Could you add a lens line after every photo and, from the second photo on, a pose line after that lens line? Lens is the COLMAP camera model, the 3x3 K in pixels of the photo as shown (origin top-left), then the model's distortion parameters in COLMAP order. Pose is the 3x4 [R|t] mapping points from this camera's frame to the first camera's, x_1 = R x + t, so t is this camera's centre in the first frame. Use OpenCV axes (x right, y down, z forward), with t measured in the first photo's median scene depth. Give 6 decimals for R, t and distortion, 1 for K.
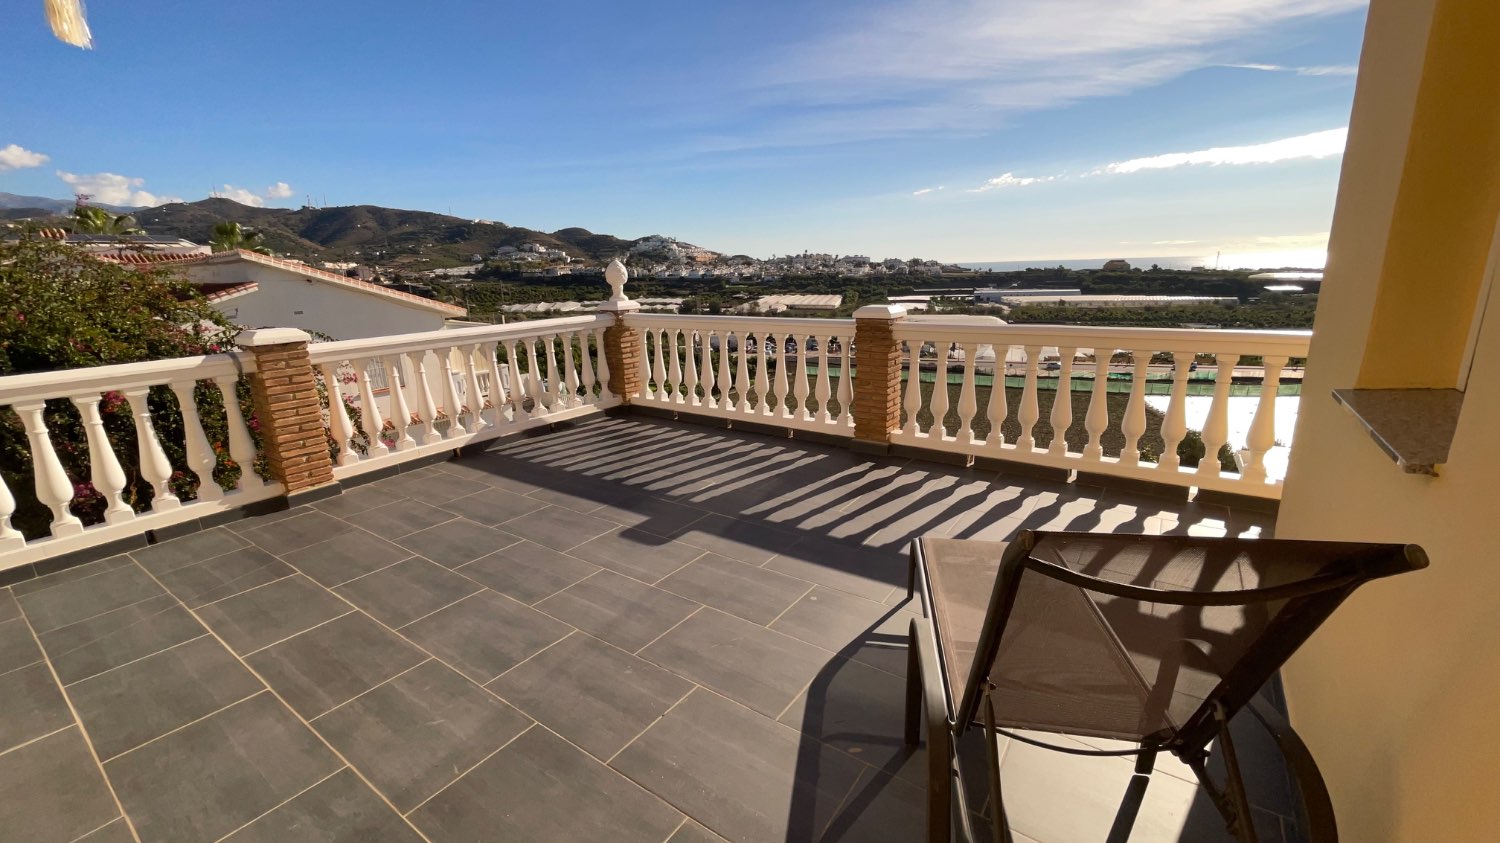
lens RADIAL K [[606.1, 0, 749.6], [0, 606.1, 418.2], [0, 0, 1]] dist [-0.001874, -0.000074]
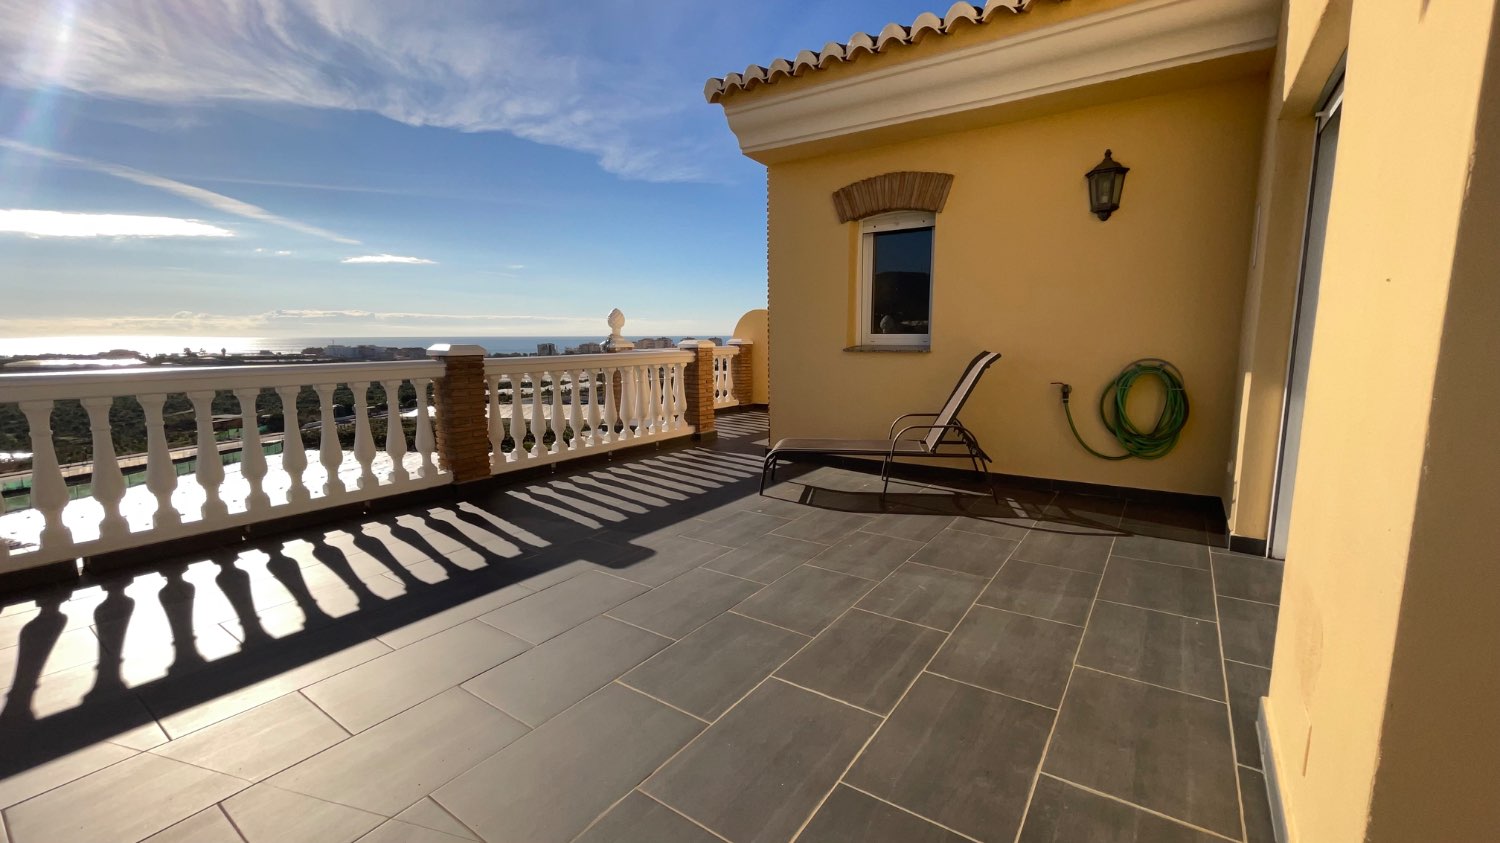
lens RADIAL K [[606.1, 0, 749.6], [0, 606.1, 418.2], [0, 0, 1]] dist [-0.001874, -0.000074]
pose [[0.005846, -0.108549, 0.994074, -1.364565], [0.244293, 0.964125, 0.103842, -0.091814], [-0.969684, 0.242238, 0.032154, 0.904384]]
